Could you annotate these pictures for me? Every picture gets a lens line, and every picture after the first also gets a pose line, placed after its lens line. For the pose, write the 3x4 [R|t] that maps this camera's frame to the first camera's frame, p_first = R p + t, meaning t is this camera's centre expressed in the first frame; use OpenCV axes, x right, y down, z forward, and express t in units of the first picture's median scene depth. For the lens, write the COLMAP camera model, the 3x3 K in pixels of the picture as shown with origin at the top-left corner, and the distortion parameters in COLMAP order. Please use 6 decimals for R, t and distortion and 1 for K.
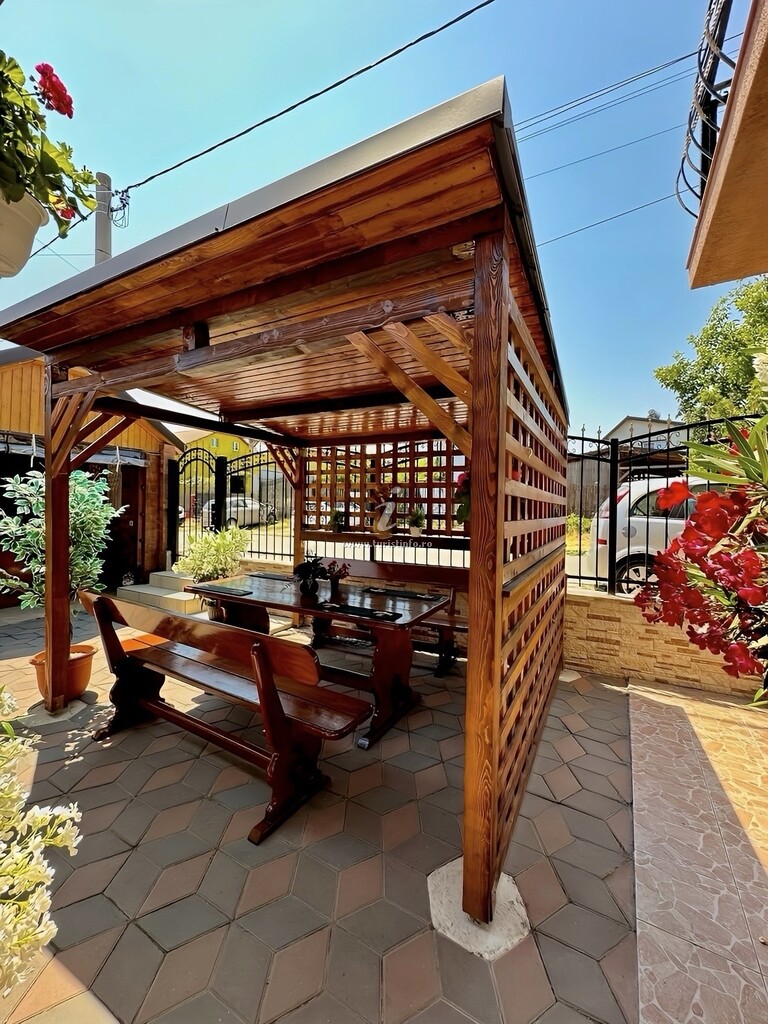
lens RADIAL K [[410.7, 0, 383.7], [0, 410.7, 510.0], [0, 0, 1]] dist [-0.002527, 0.000755]
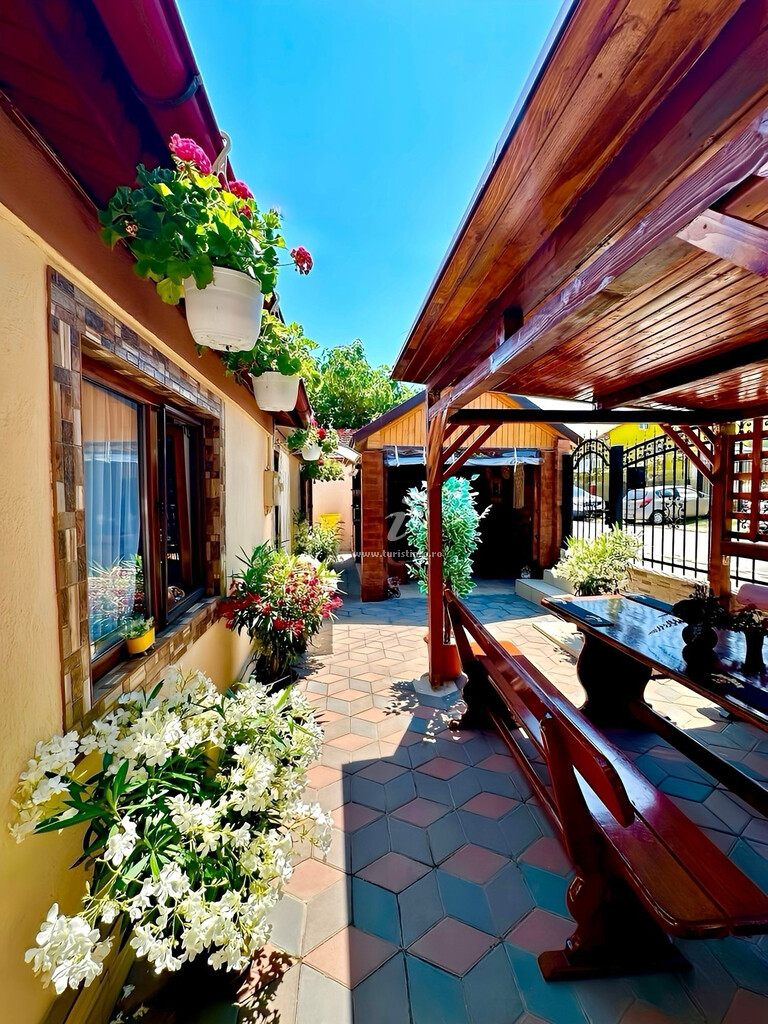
lens RADIAL K [[410.7, 0, 382.2], [0, 410.7, 509.9], [0, 0, 1]] dist [-0.002527, 0.000755]
pose [[0.565730, 0.013160, -0.824486, 0.046530], [0.011008, 0.999663, 0.023509, -0.025688], [0.824517, -0.022376, 0.565394, 0.120014]]
